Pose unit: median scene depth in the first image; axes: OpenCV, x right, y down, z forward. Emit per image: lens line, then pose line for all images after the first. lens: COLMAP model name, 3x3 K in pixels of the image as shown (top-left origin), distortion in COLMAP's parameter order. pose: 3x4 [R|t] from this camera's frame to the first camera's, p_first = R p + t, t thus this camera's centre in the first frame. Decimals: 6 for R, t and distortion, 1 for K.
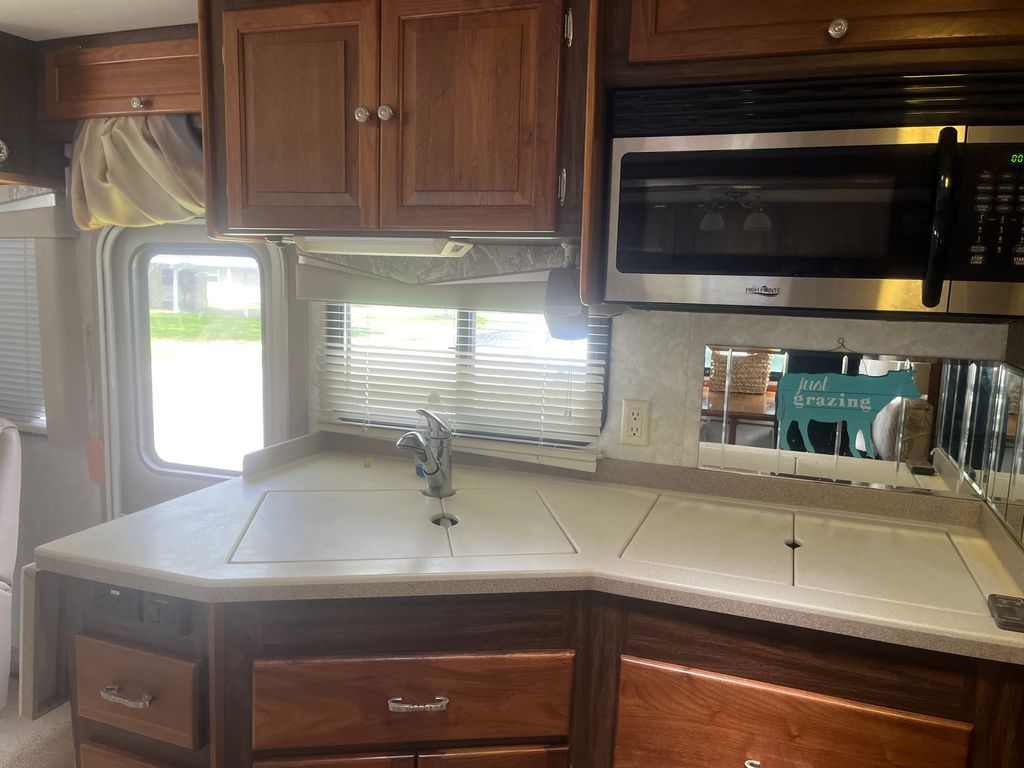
lens RADIAL K [[776.7, 0, 514.9], [0, 776.7, 388.4], [0, 0, 1]] dist [0.072303, -0.099945]
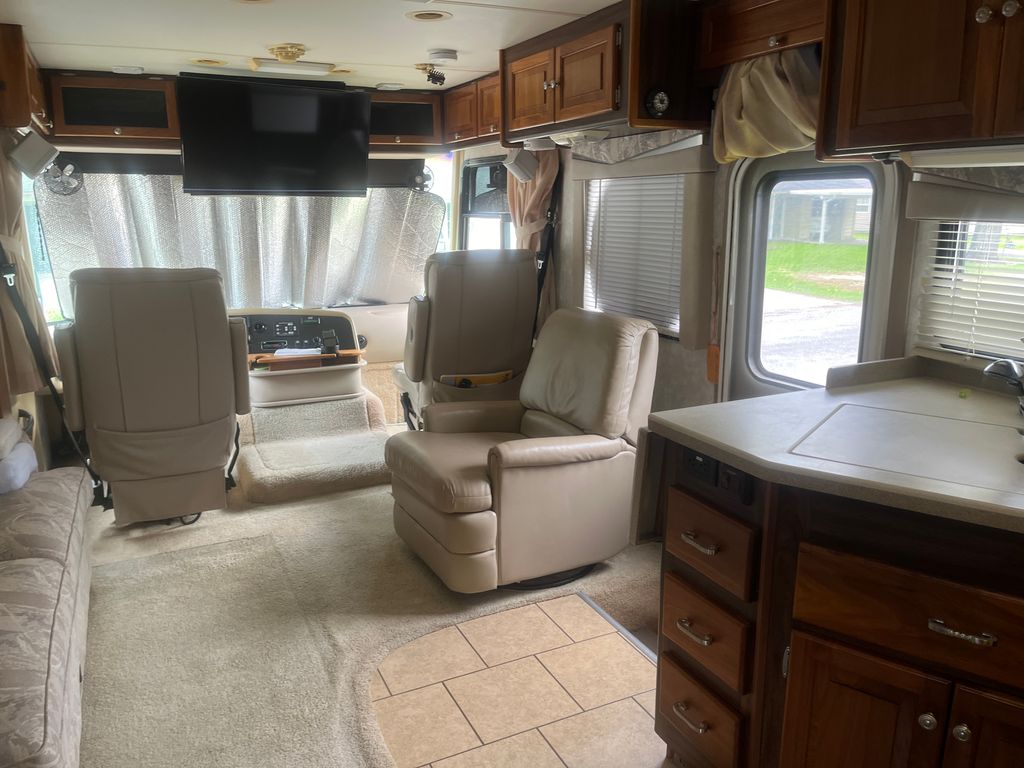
lens RADIAL K [[776.7, 0, 505.8], [0, 776.7, 377.2], [0, 0, 1]] dist [0.072303, -0.099945]
pose [[0.704680, 0.120938, -0.699142, 0.107574], [-0.071451, 0.992453, 0.099657, 0.027619], [0.705918, -0.020272, 0.708003, -0.073114]]
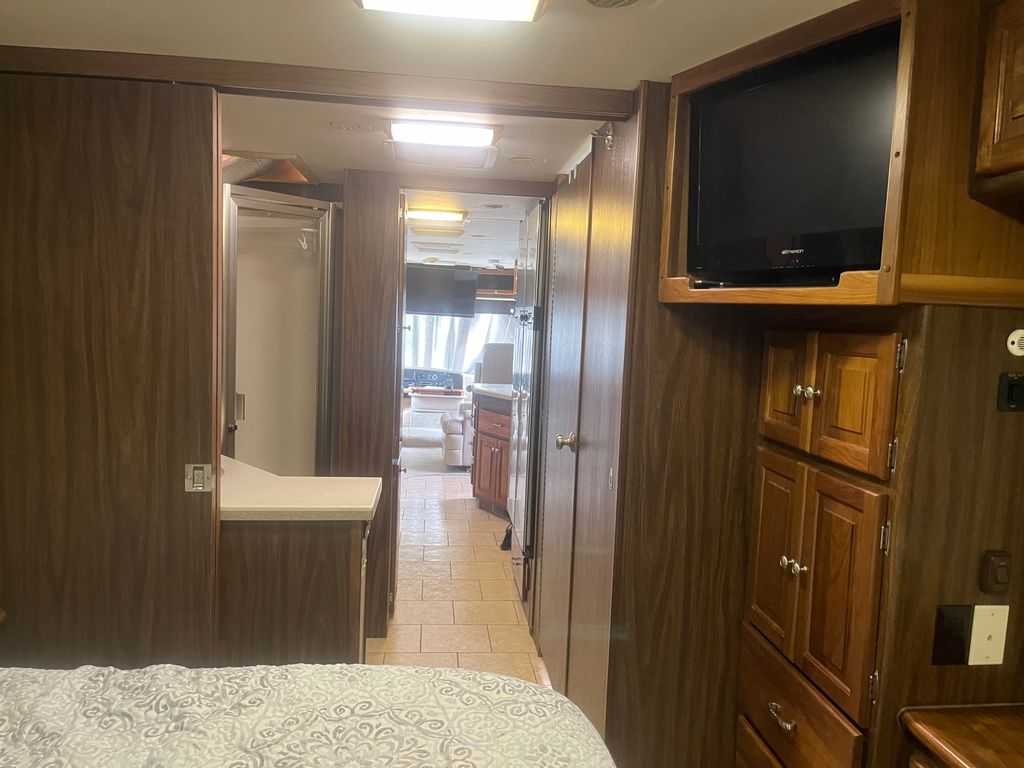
lens RADIAL K [[776.7, 0, 507.6], [0, 776.7, 384.1], [0, 0, 1]] dist [0.072303, -0.099945]
pose [[0.421261, 0.063758, -0.904696, 3.330925], [-0.158484, 0.987353, -0.004213, 0.187580], [0.892985, 0.145155, 0.426038, -0.663867]]
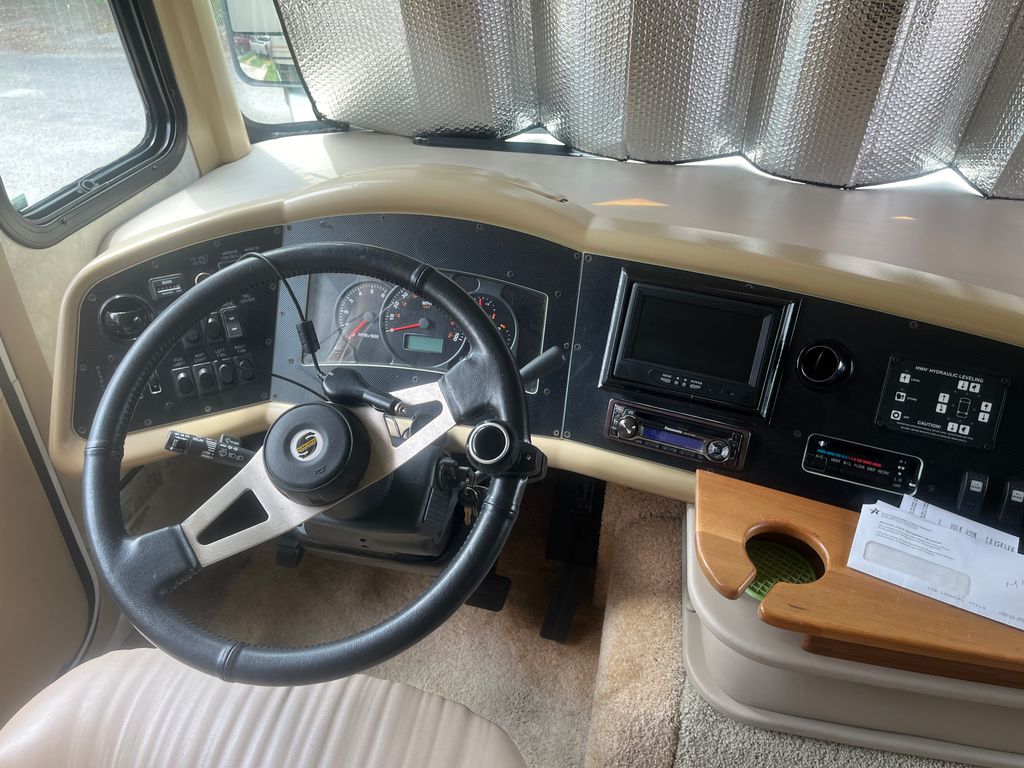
lens RADIAL K [[776.7, 0, 514.4], [0, 776.7, 382.6], [0, 0, 1]] dist [0.072303, -0.099945]
pose [[0.133395, 0.547836, -0.825882, -2.143233], [-0.159095, 0.834360, 0.527762, -0.101382], [0.978210, 0.060993, 0.198457, 0.990042]]
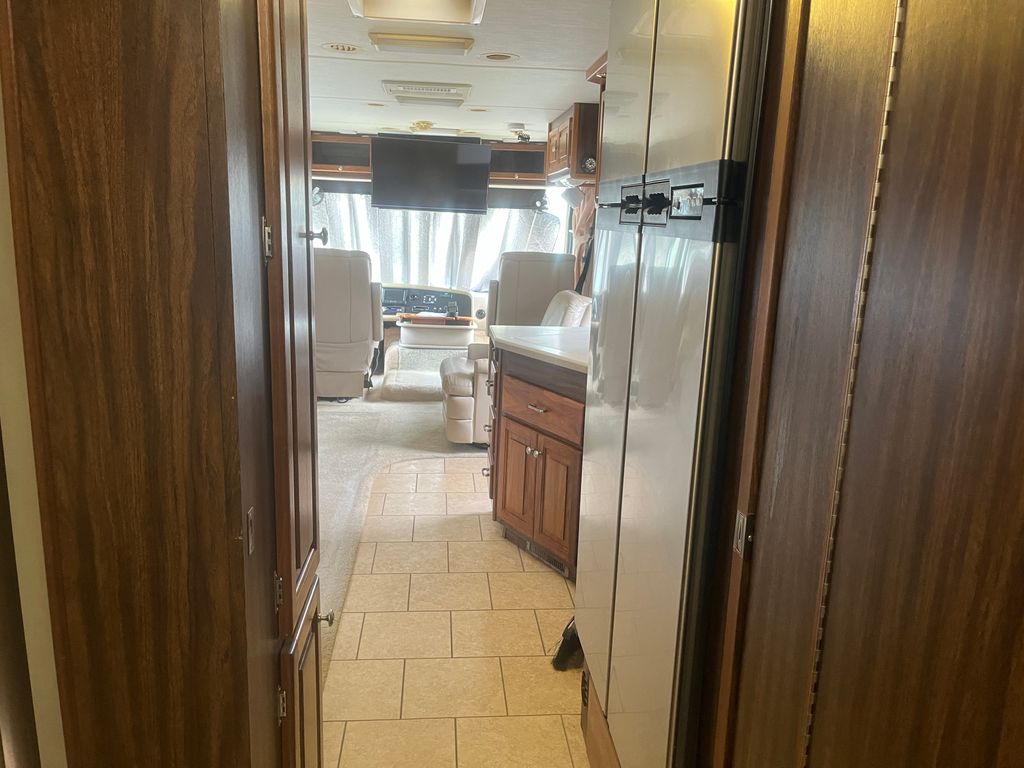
lens RADIAL K [[776.7, 0, 513.9], [0, 776.7, 385.4], [0, 0, 1]] dist [0.072303, -0.099945]
pose [[0.421301, 0.176766, -0.889527, 1.713295], [-0.152843, 0.980631, 0.122480, 0.065715], [0.893949, 0.084357, 0.440159, -0.048441]]
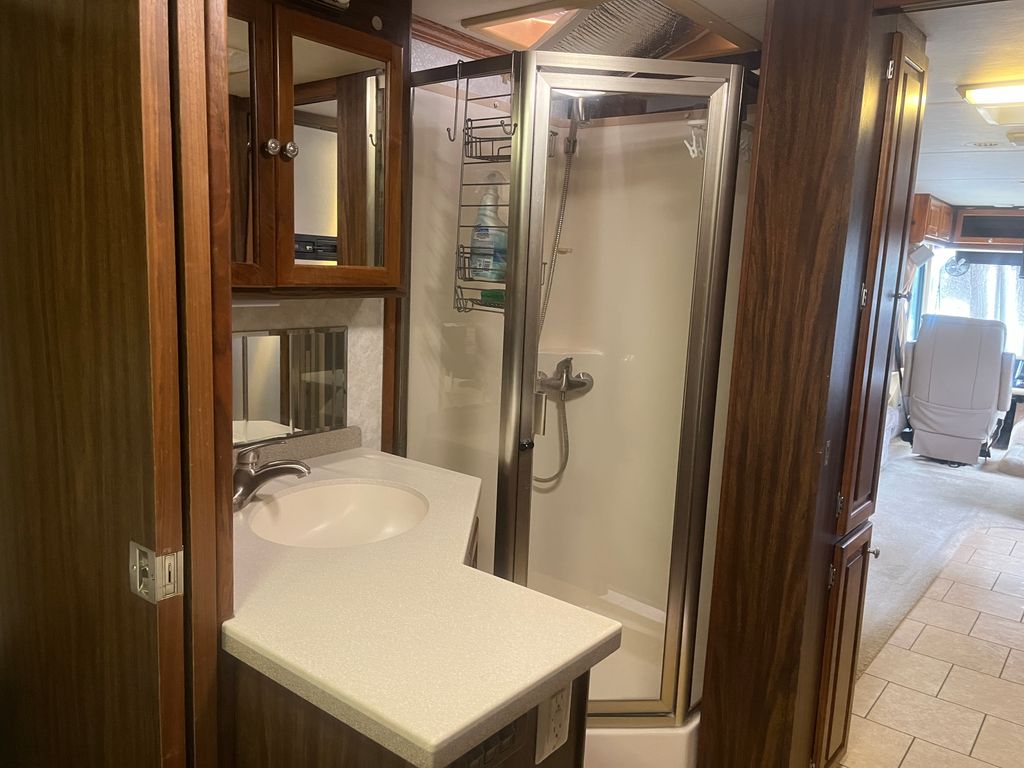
lens RADIAL K [[776.7, 0, 502.7], [0, 776.7, 388.0], [0, 0, 1]] dist [0.072303, -0.099945]
pose [[-0.342399, 0.107471, -0.933388, 2.383765], [-0.187529, 0.965630, 0.179975, 0.082140], [0.920650, 0.236660, -0.310477, -0.054642]]
